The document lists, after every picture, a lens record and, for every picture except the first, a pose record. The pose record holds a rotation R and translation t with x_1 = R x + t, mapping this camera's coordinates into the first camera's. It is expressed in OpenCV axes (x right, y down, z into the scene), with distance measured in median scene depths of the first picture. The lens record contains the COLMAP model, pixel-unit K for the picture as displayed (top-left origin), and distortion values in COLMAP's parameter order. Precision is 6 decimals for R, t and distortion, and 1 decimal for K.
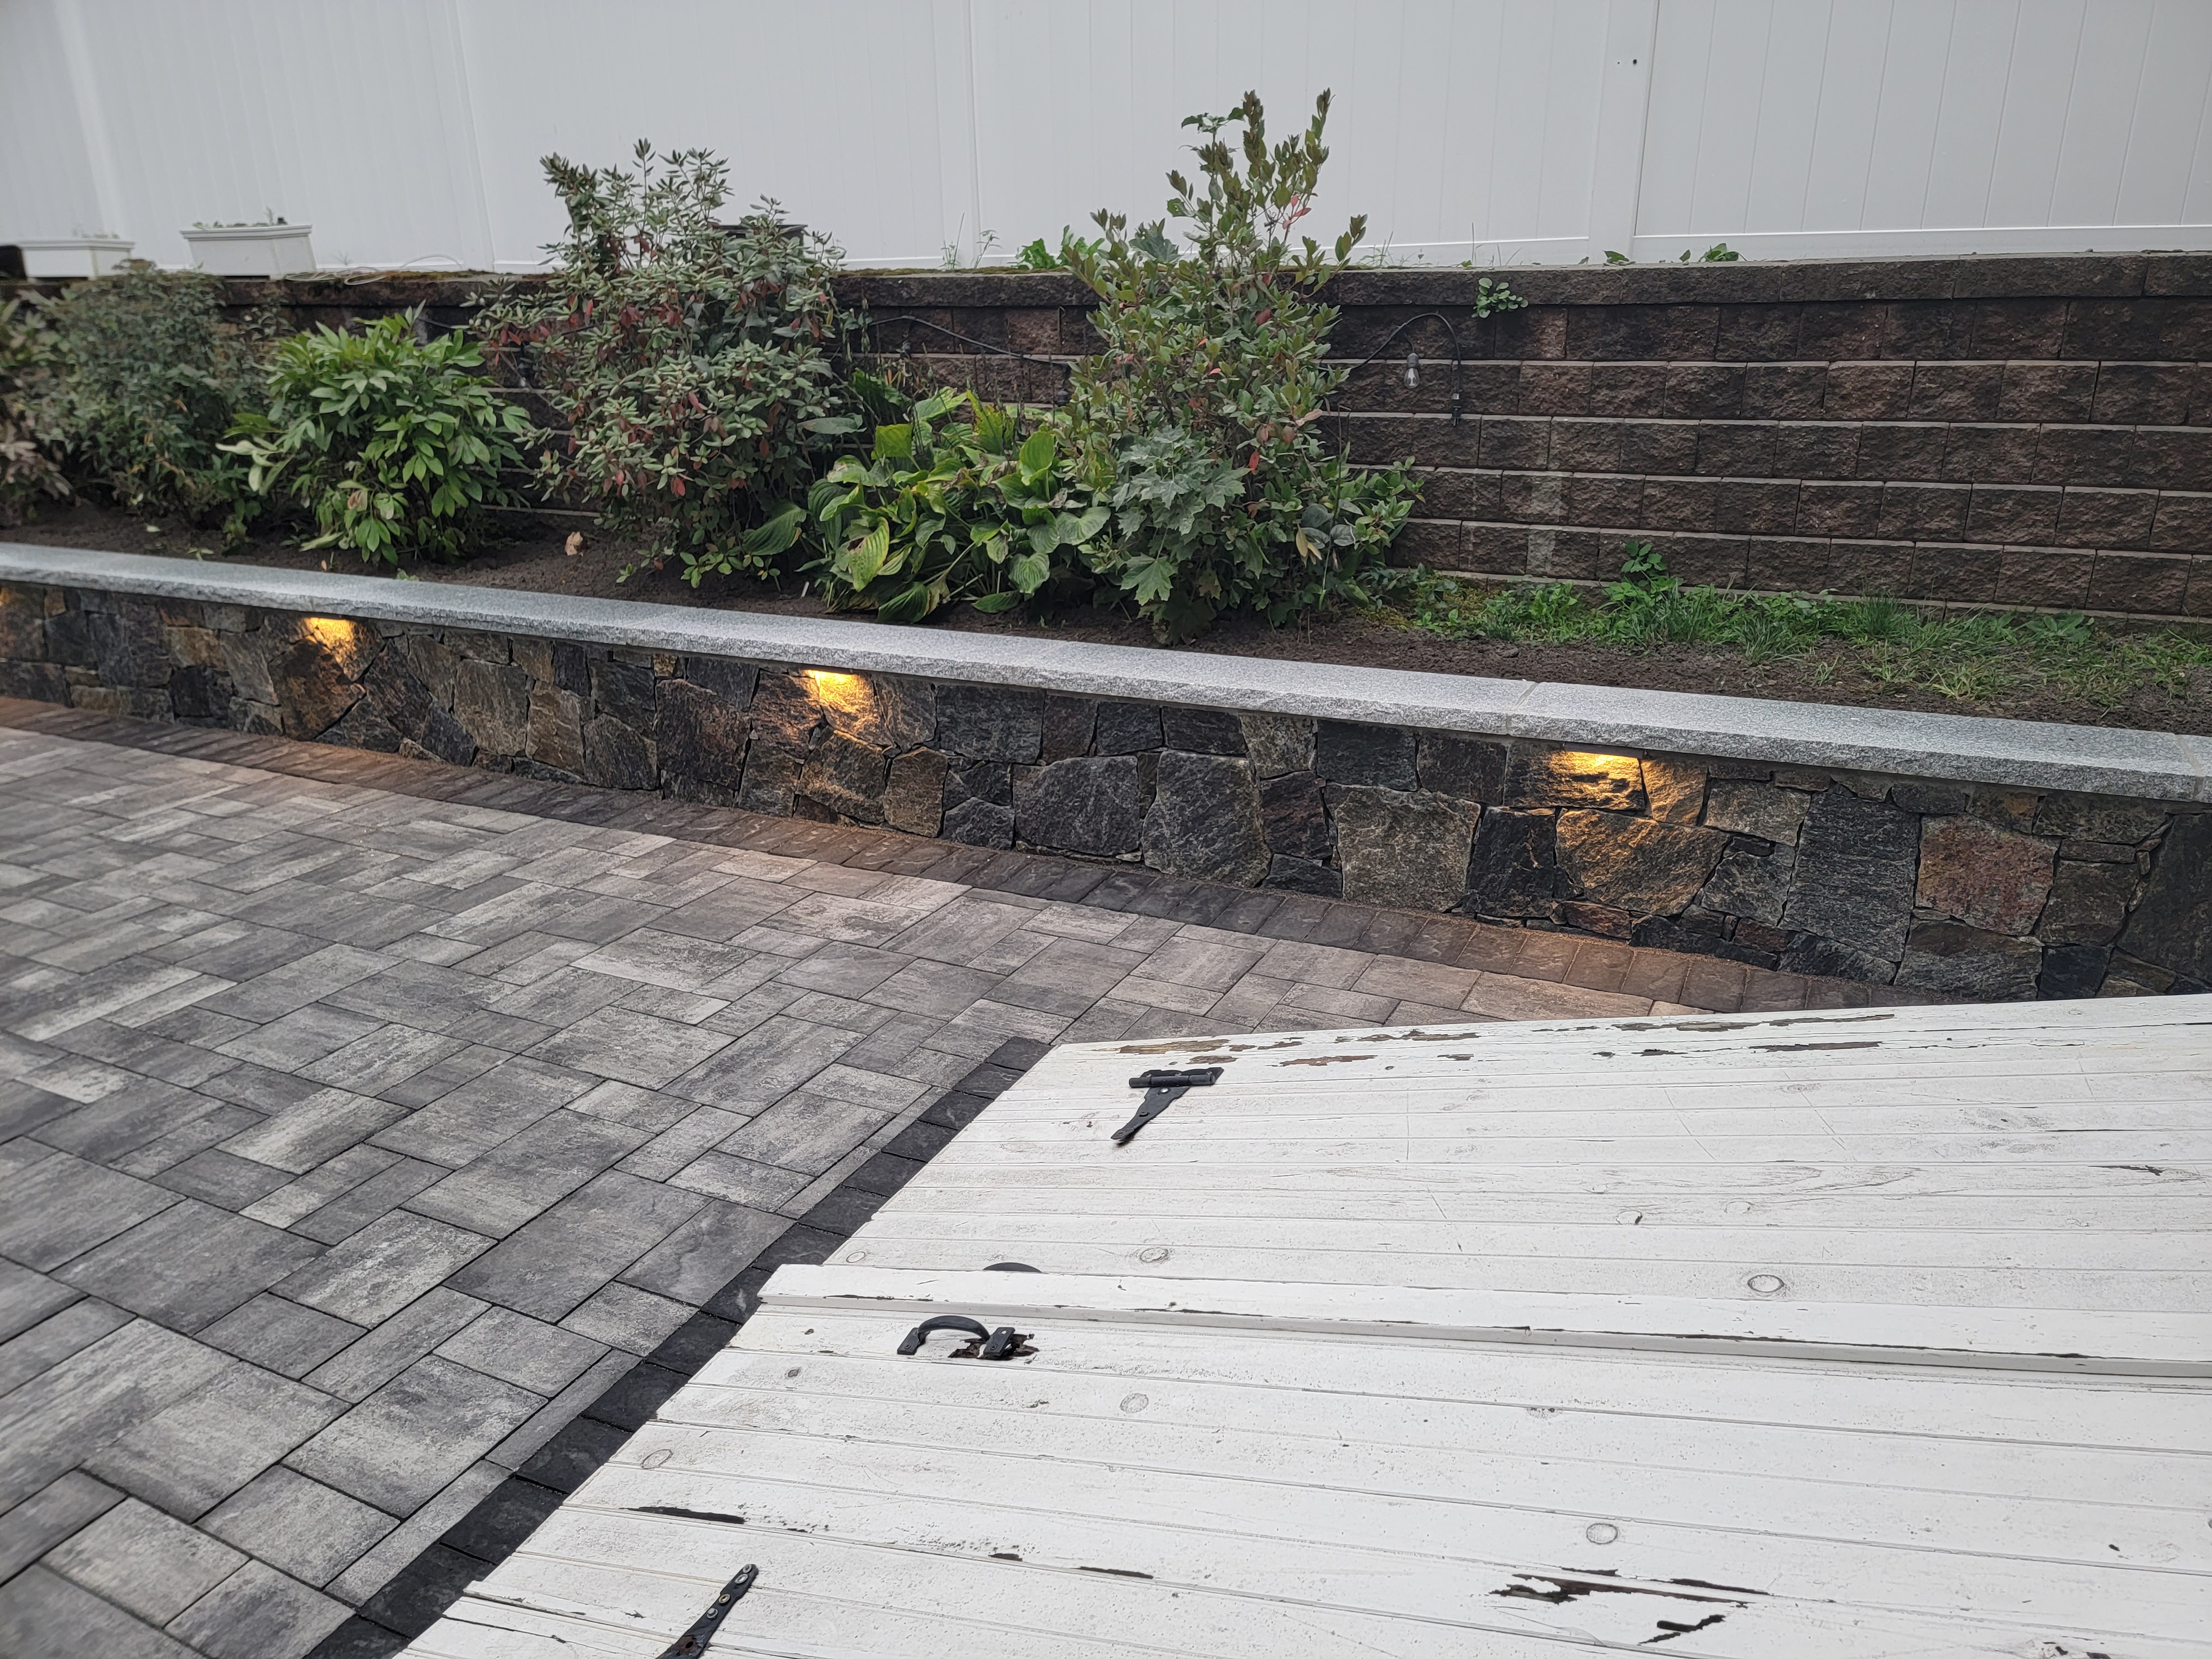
lens RADIAL K [[1525.5, 0, 1148.0], [0, 1525.5, 836.0], [0, 0, 1]] dist [0.099335, -0.089185]
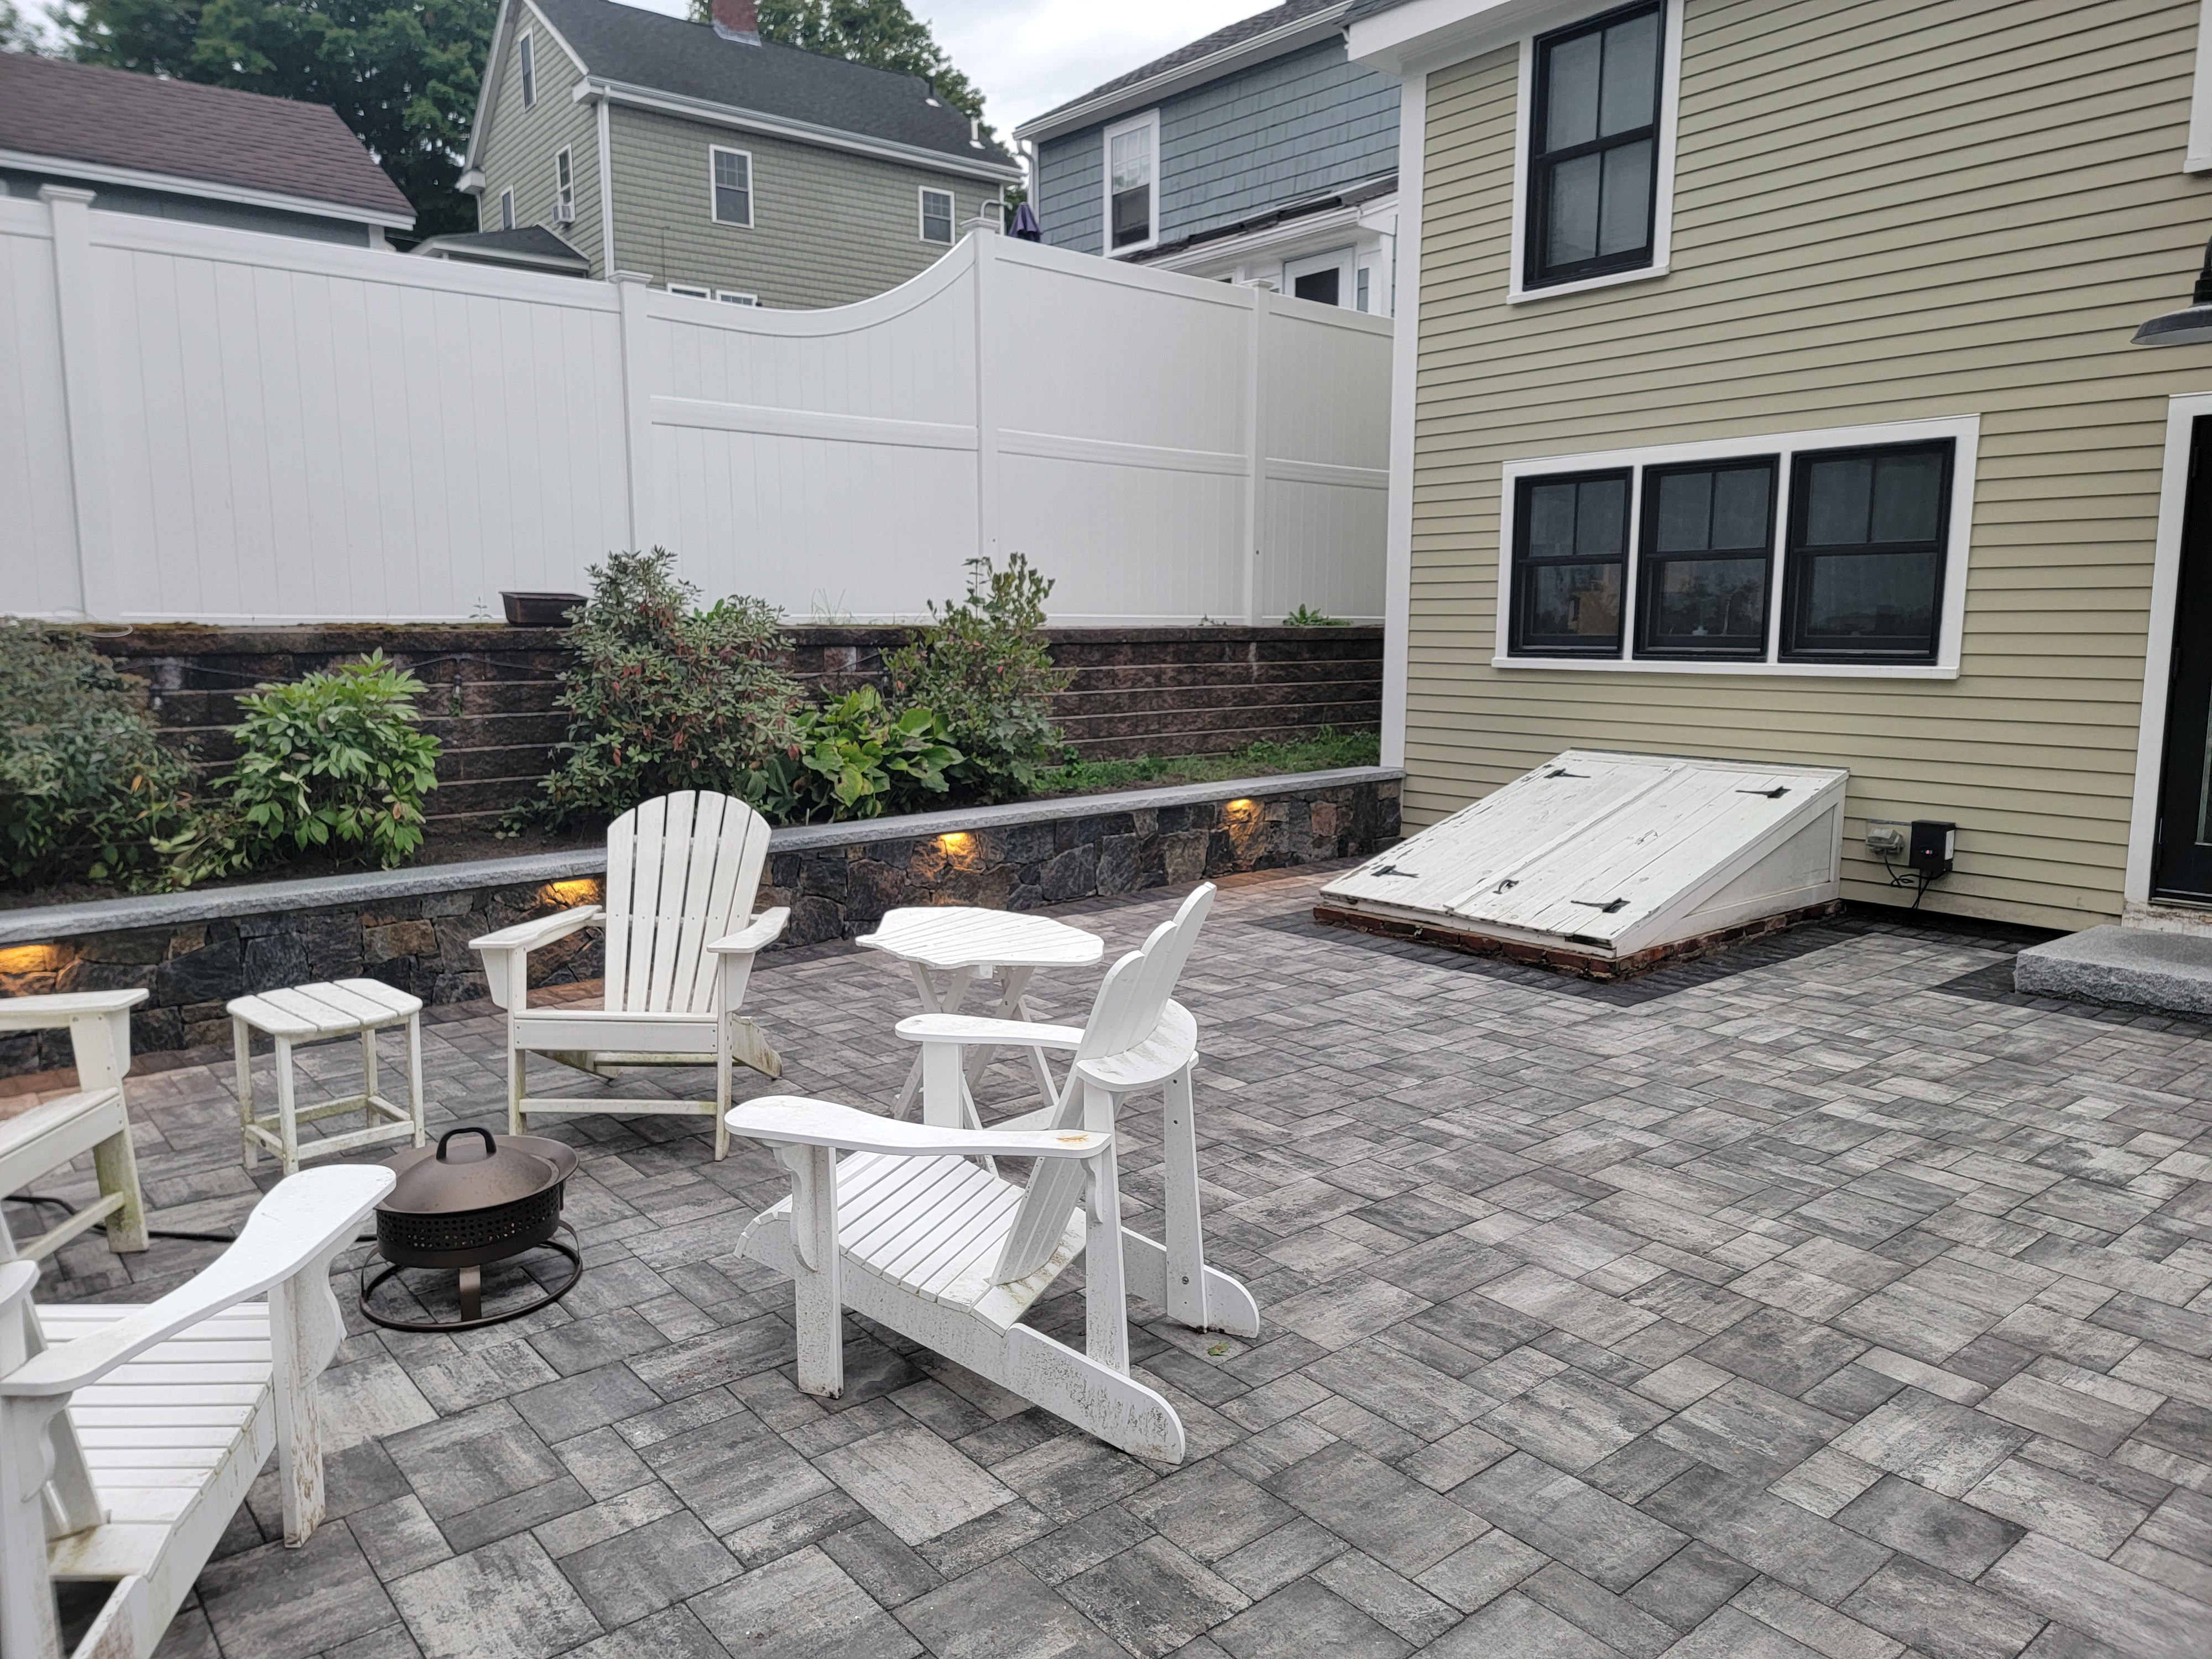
lens RADIAL K [[1519.2, 0, 1115.7], [0, 1519.2, 822.5], [0, 0, 1]] dist [0.107551, -0.092070]
pose [[0.401315, -0.110781, 0.909216, -1.717925], [0.309016, 0.950835, -0.020544, -0.022948], [-0.862238, 0.289207, 0.415818, 0.079665]]
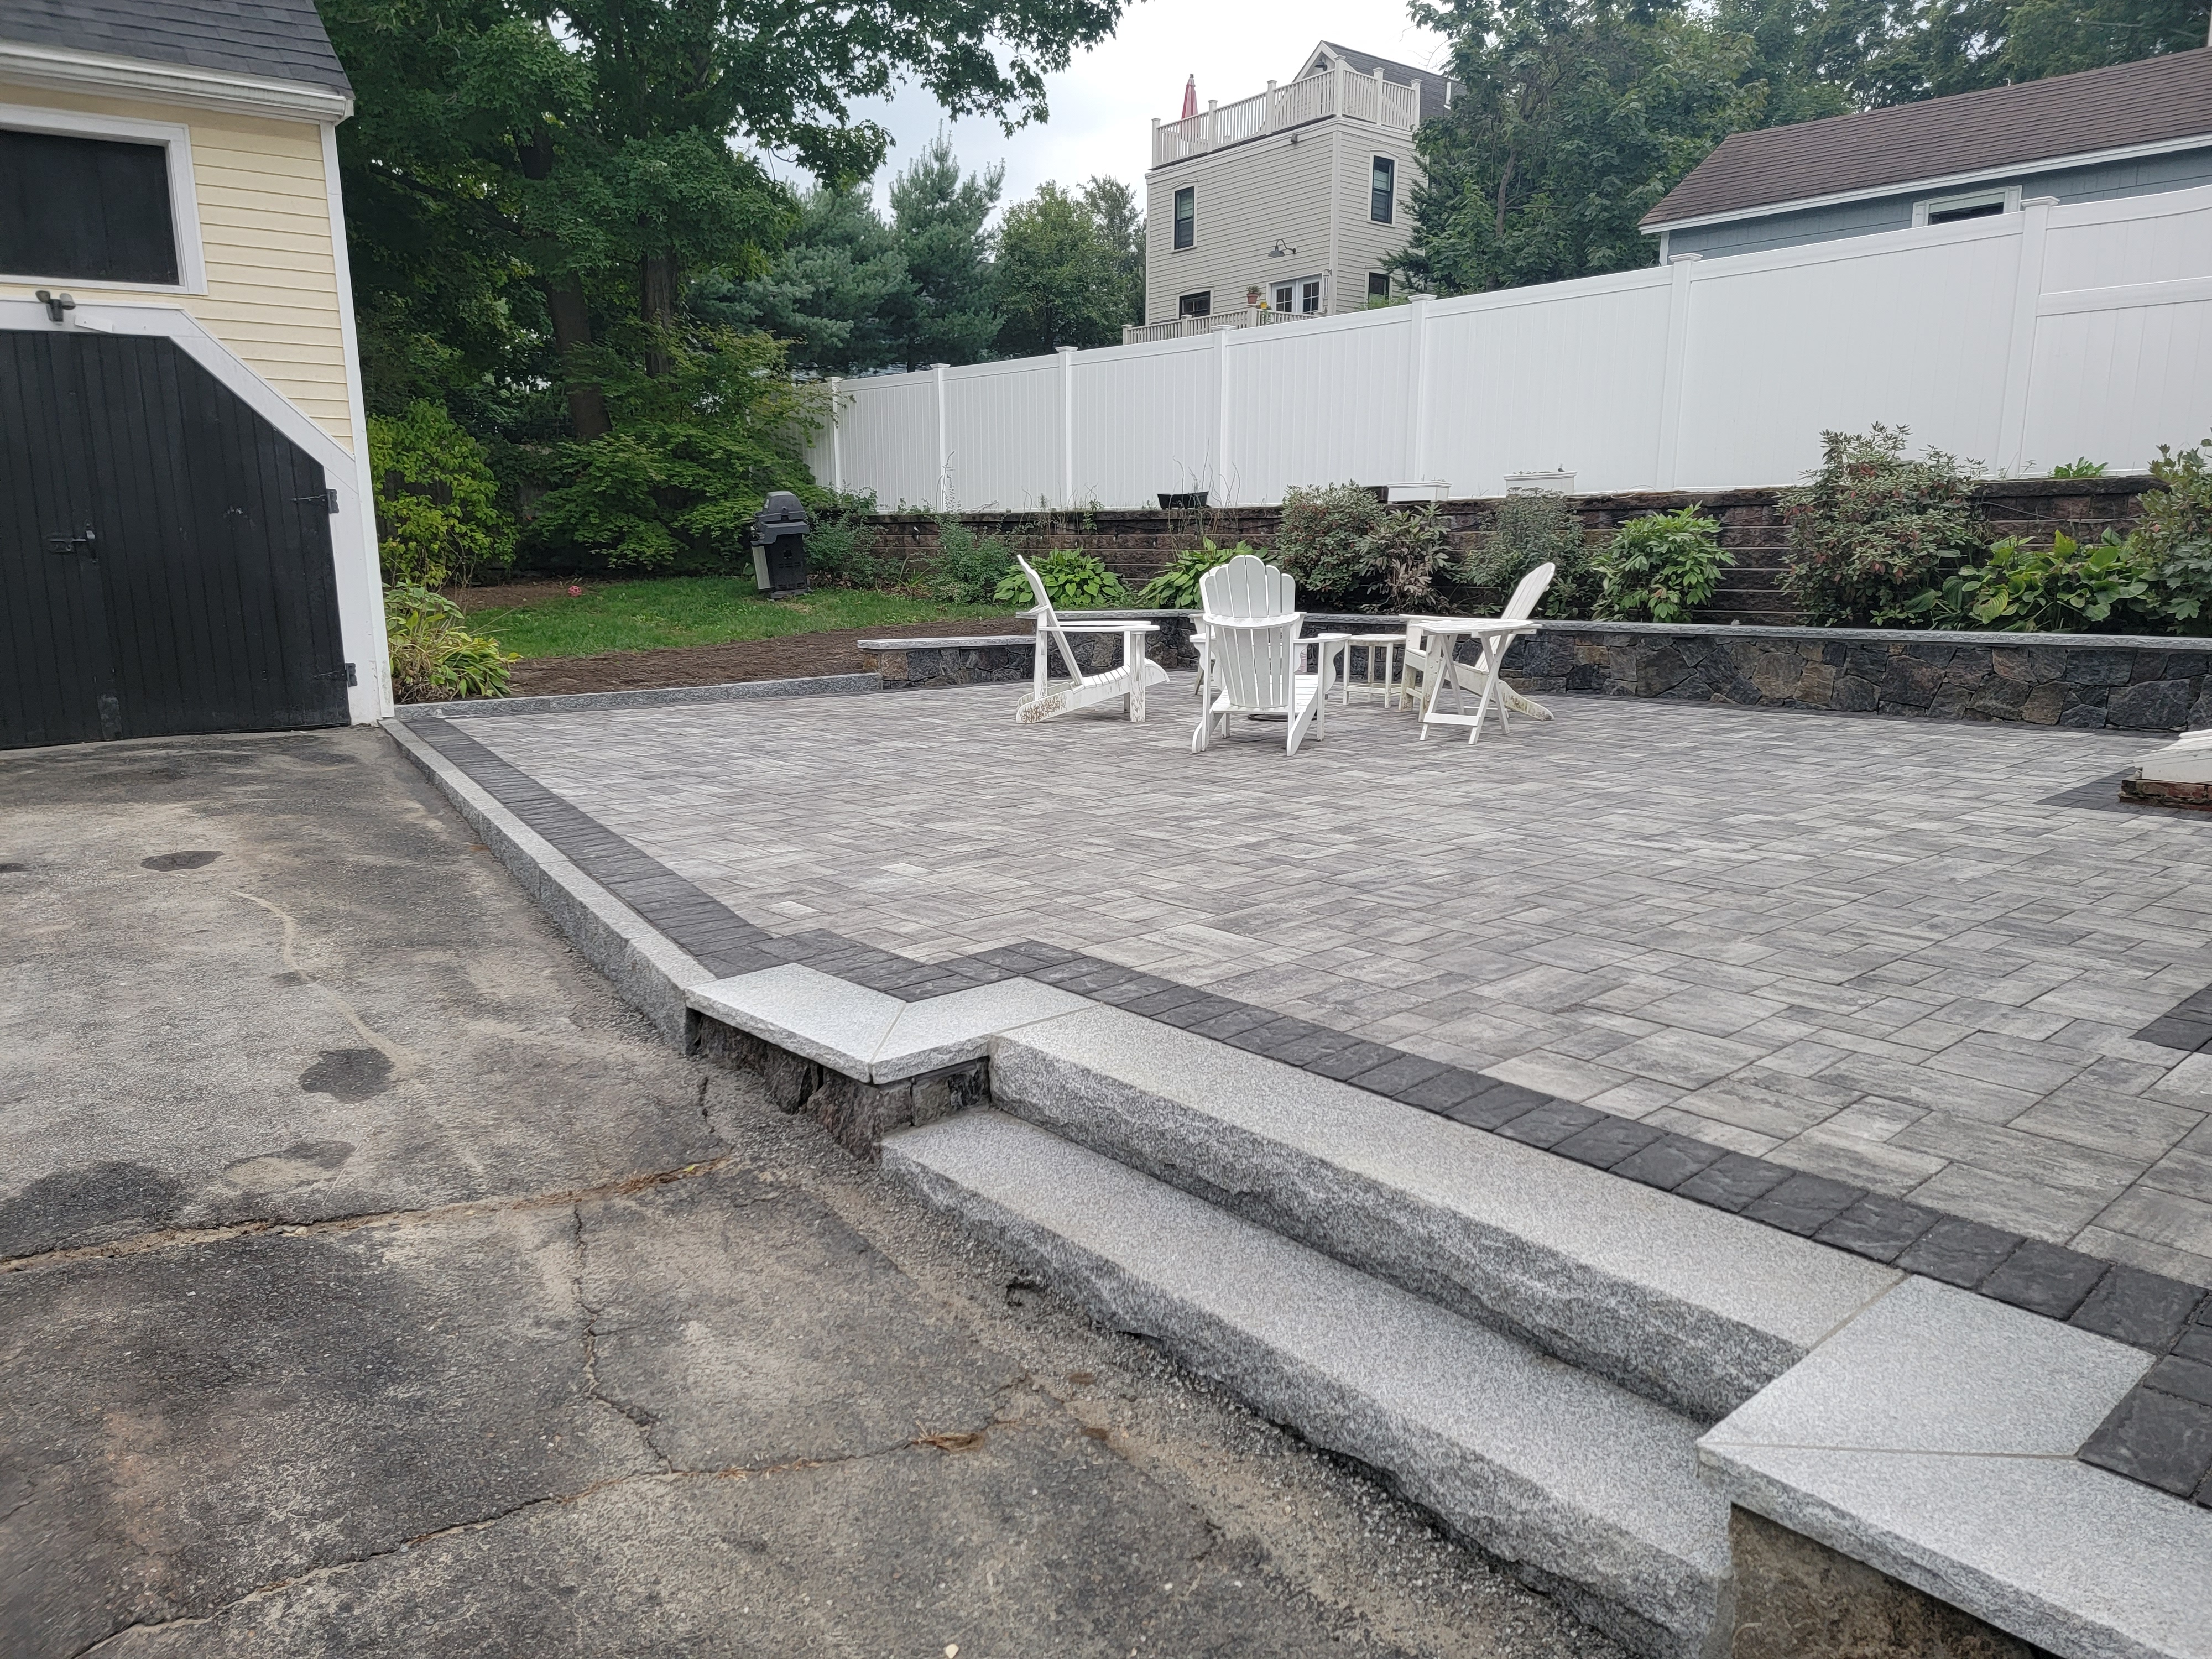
lens RADIAL K [[1520.9, 0, 1106.0], [0, 1520.9, 829.5], [0, 0, 1]] dist [0.112580, -0.096469]
pose [[0.930654, 0.079767, -0.357099, -0.559211], [-0.137944, 0.980424, -0.140502, 0.608379], [0.338901, 0.180019, 0.923439, -1.366459]]
